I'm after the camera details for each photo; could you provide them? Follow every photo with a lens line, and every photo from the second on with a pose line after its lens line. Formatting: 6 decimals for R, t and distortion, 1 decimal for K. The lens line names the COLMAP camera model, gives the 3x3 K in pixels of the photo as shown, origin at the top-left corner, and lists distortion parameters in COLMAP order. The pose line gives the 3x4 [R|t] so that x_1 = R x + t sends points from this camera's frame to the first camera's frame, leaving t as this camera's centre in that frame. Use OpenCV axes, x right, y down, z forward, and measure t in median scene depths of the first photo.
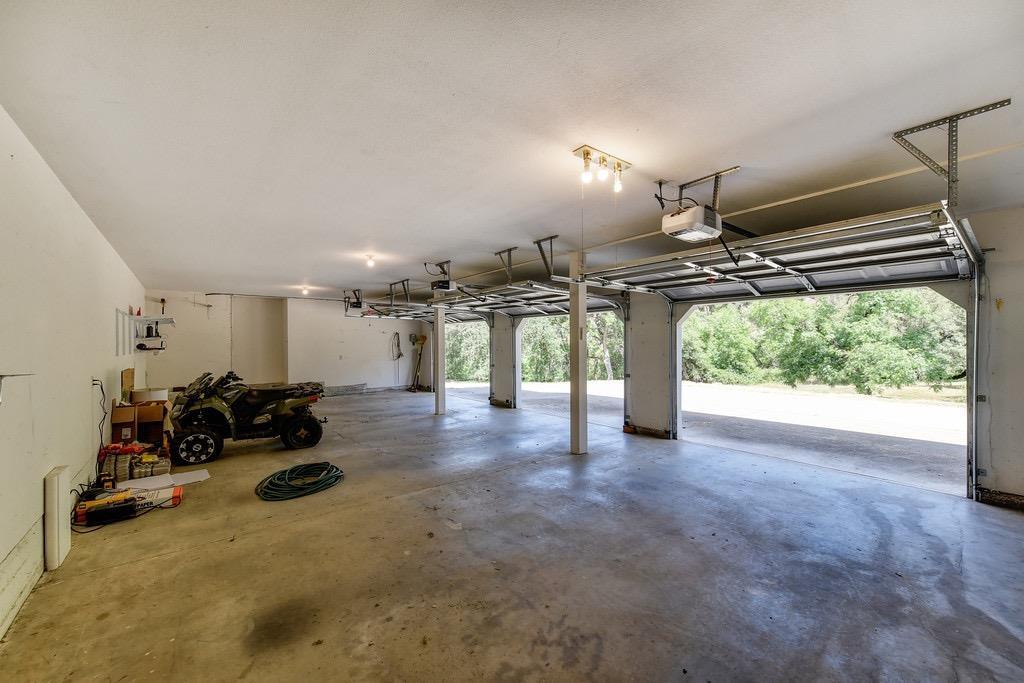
lens RADIAL K [[404.5, 0, 515.9], [0, 404.5, 340.4], [0, 0, 1]] dist [0.000516, -0.000188]
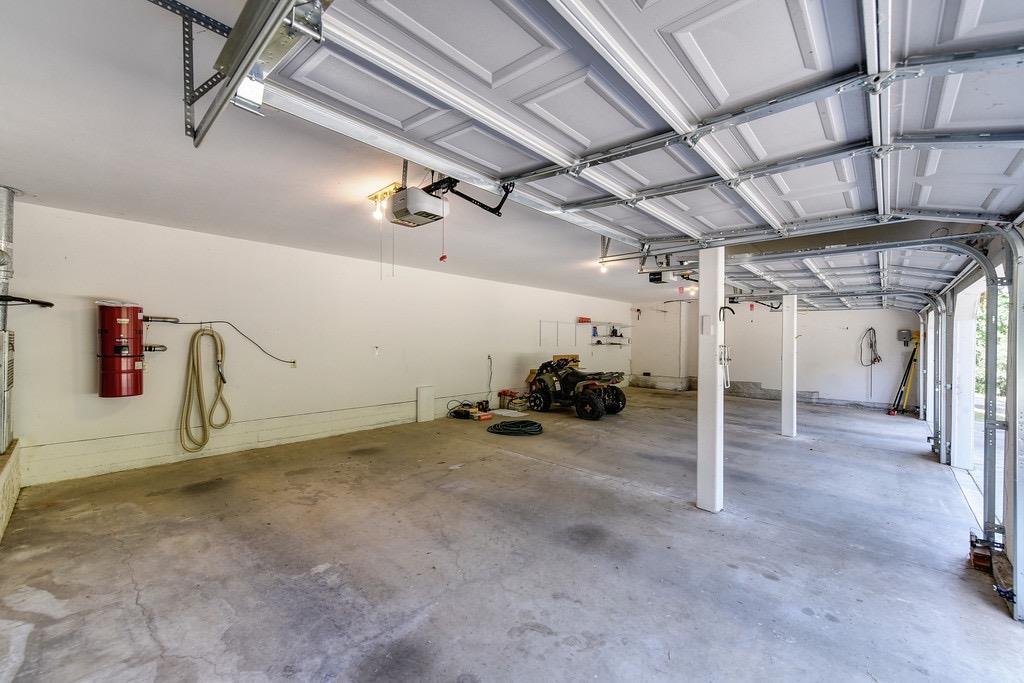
lens RADIAL K [[404.5, 0, 510.5], [0, 404.5, 342.0], [0, 0, 1]] dist [0.000516, -0.000188]
pose [[0.134080, 0.006388, -0.990950, 0.814806], [-0.004372, 0.999973, 0.005854, 0.010120], [0.990961, 0.003548, 0.134104, 0.644427]]
